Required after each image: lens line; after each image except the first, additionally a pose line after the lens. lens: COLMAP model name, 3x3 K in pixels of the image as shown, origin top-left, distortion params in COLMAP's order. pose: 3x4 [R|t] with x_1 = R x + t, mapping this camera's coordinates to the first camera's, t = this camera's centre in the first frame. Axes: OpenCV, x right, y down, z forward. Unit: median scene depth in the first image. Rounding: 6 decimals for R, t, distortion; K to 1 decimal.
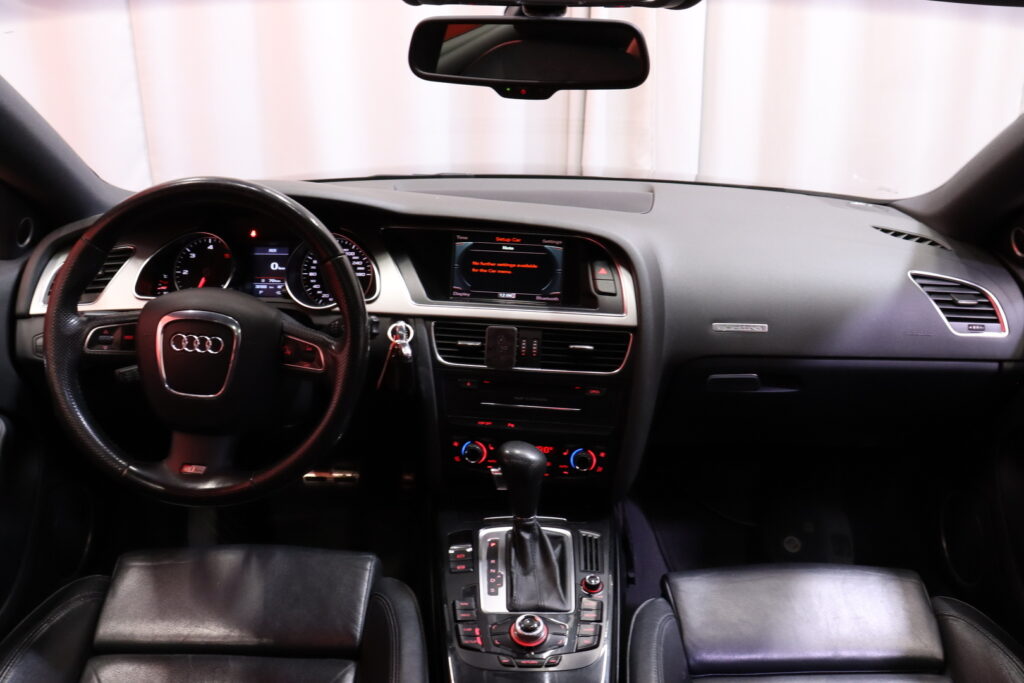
lens RADIAL K [[866.4, 0, 504.0], [0, 866.4, 331.2], [0, 0, 1]] dist [-0.151384, 0.073738]
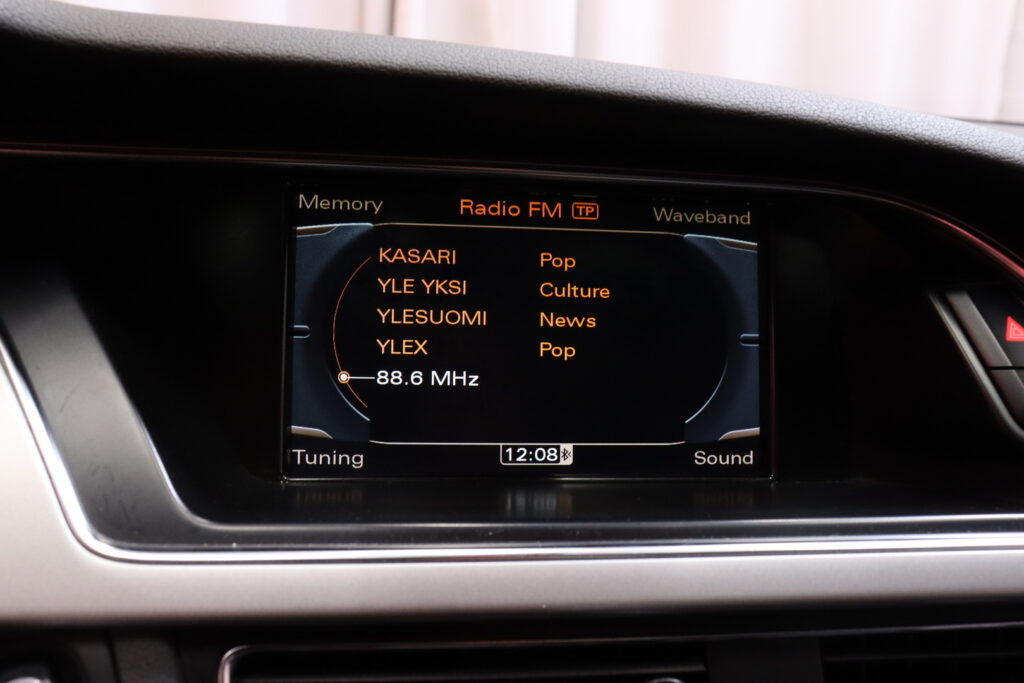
lens RADIAL K [[1060.7, 0, 510.1], [0, 1060.7, 338.8], [0, 0, 1]] dist [-0.060760, 0.000000]
pose [[0.959932, -0.028240, 0.278807, -0.079947], [0.051569, 0.995720, -0.076696, -0.050845], [-0.275448, 0.088001, 0.957280, 0.739913]]
